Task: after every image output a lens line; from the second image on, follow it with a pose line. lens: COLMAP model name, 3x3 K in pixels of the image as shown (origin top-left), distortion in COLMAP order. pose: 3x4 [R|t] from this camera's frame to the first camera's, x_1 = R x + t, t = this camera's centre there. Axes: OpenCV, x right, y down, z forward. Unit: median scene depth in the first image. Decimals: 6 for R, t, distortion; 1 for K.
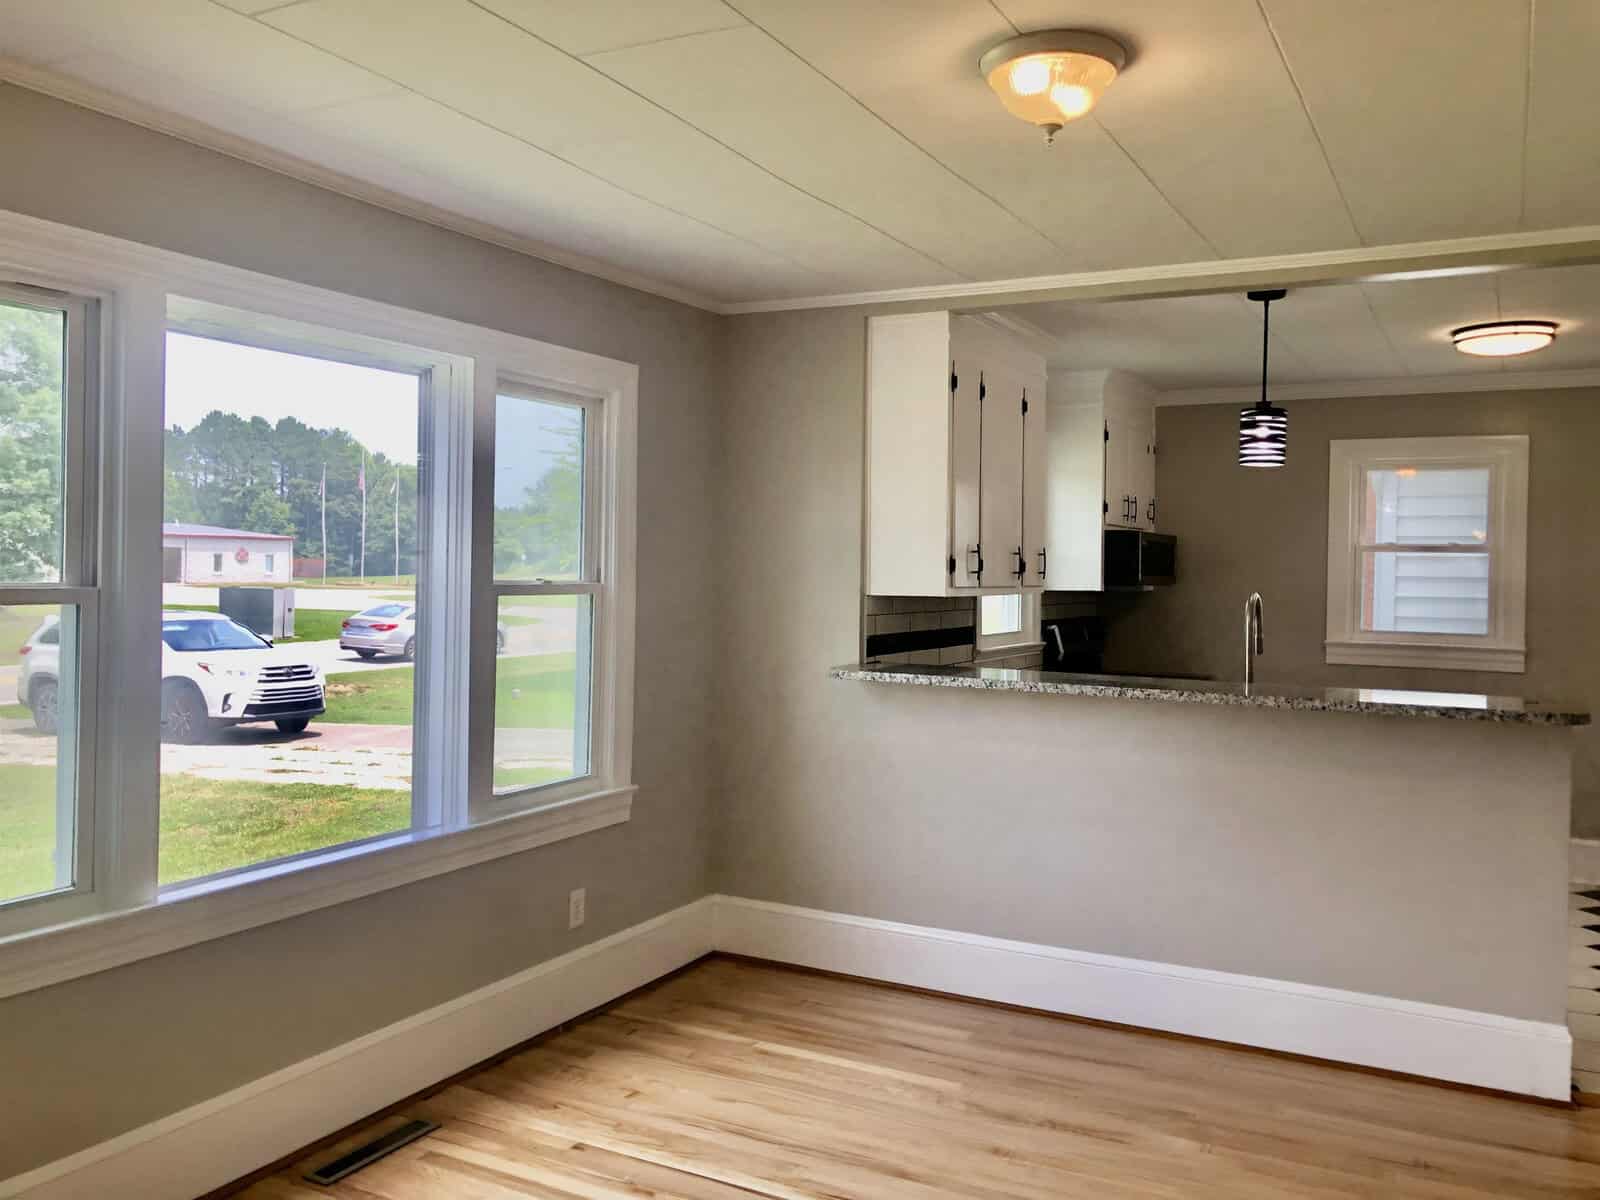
lens RADIAL K [[1271.3, 0, 839.5], [0, 1271.3, 584.6], [0, 0, 1]] dist [0.095008, -0.179987]
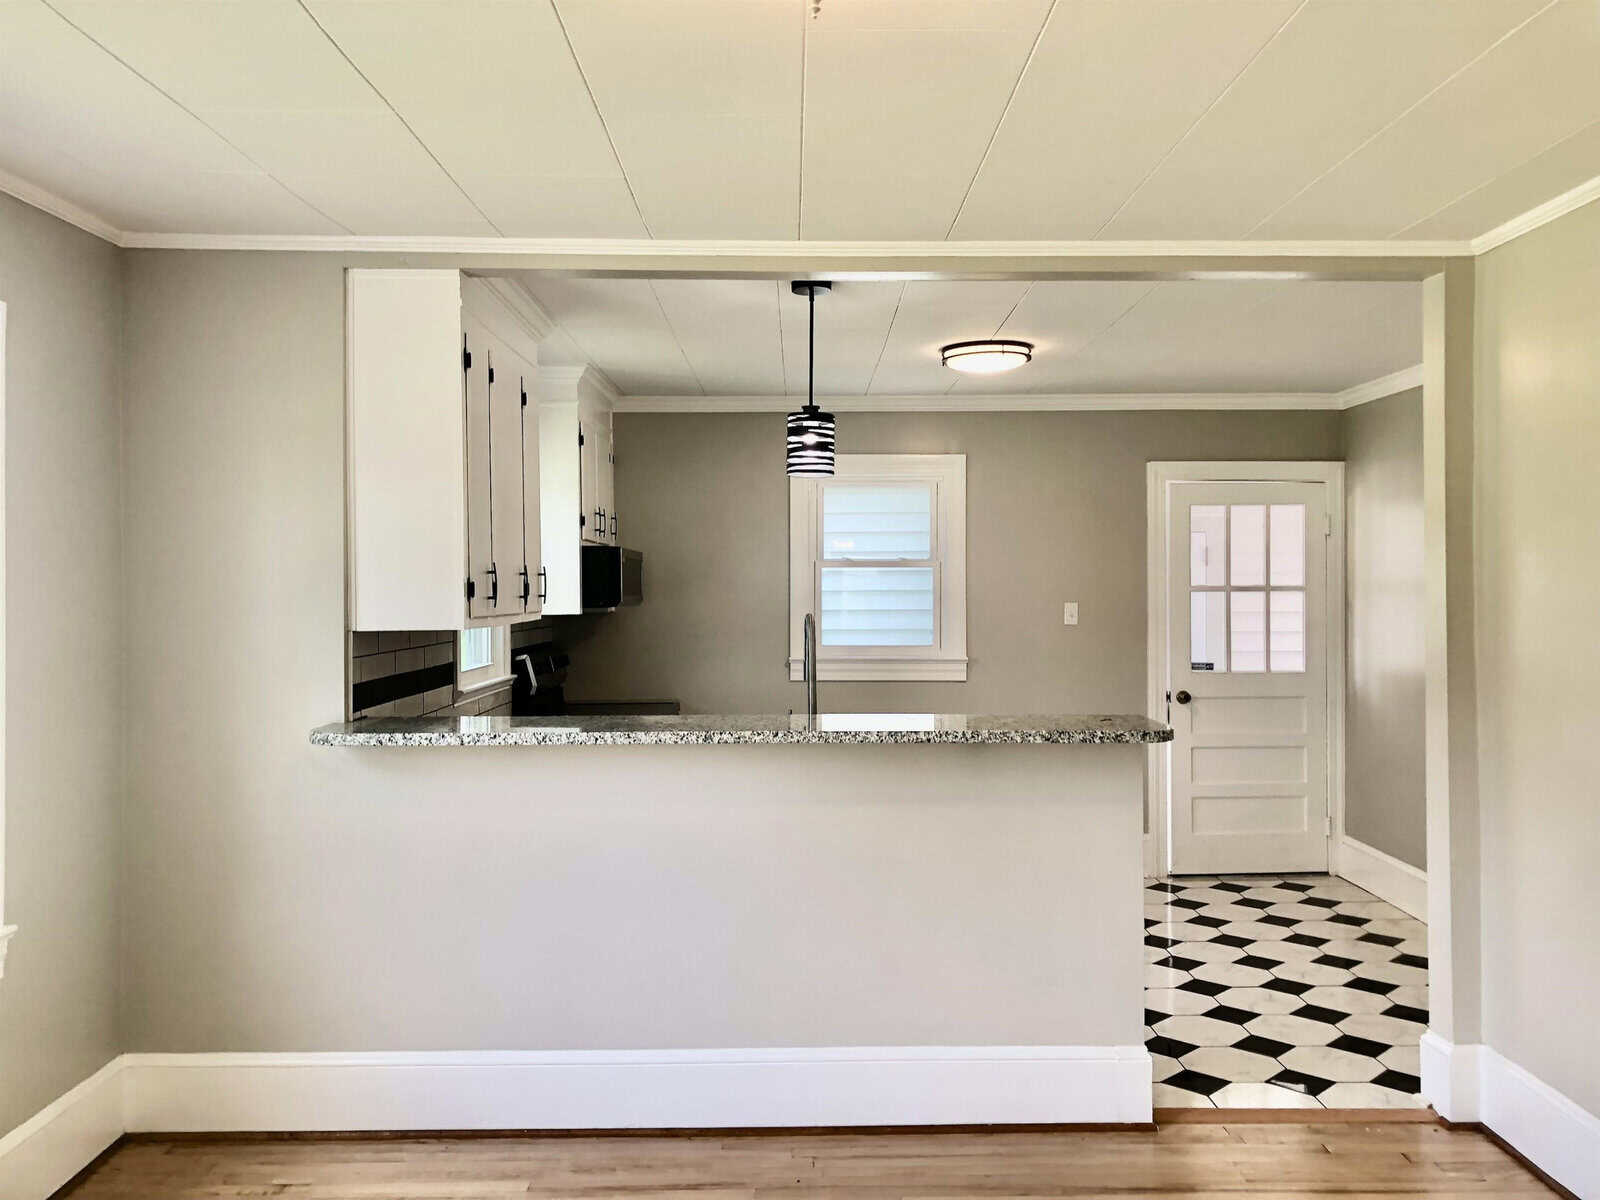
lens RADIAL K [[1263.3, 0, 794.2], [0, 1263.3, 588.6], [0, 0, 1]] dist [0.098751, -0.165451]
pose [[0.882683, -0.018279, 0.469613, -0.103766], [0.022318, 0.999746, -0.003034, -0.009024], [-0.469438, 0.013159, 0.882867, 0.198975]]
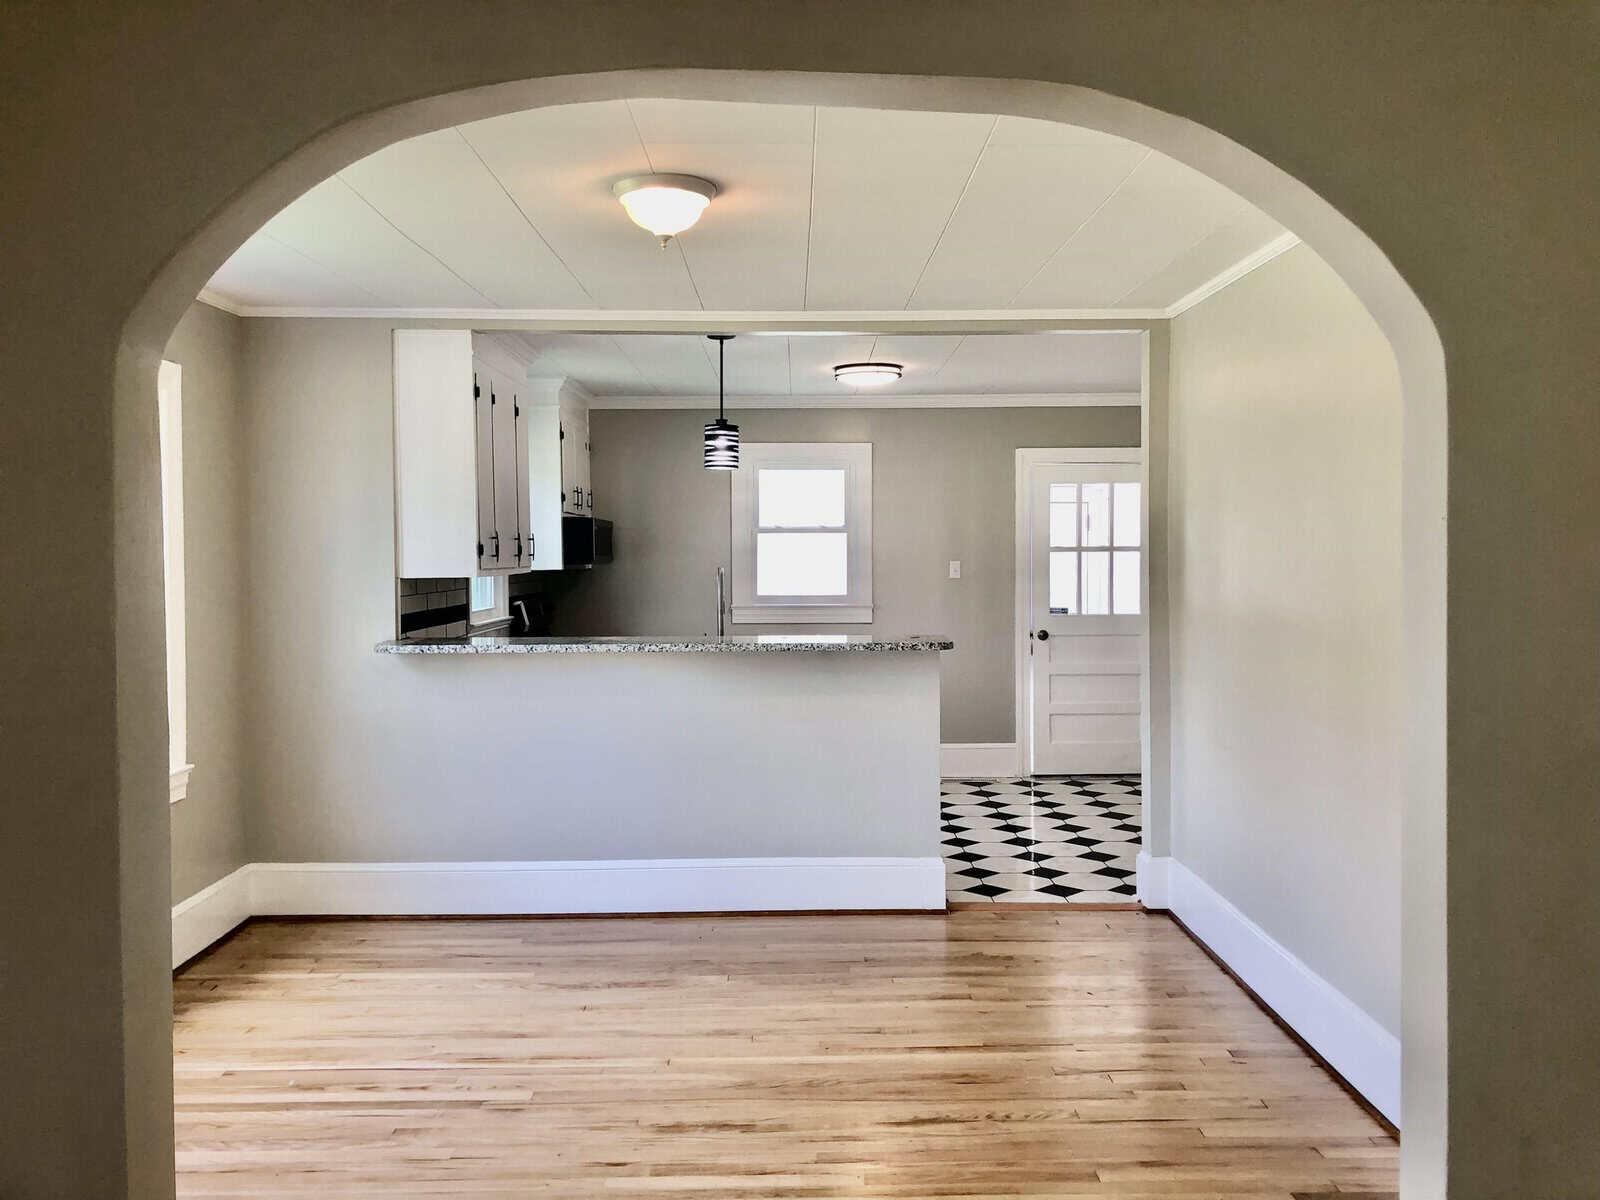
lens RADIAL K [[1273.6, 0, 798.8], [0, 1273.6, 580.8], [0, 0, 1]] dist [0.168569, -0.486334]
pose [[0.881357, -0.030933, 0.471437, -0.204769], [0.024648, 0.999506, 0.019502, -0.002926], [-0.471807, -0.005568, 0.881684, -0.167168]]
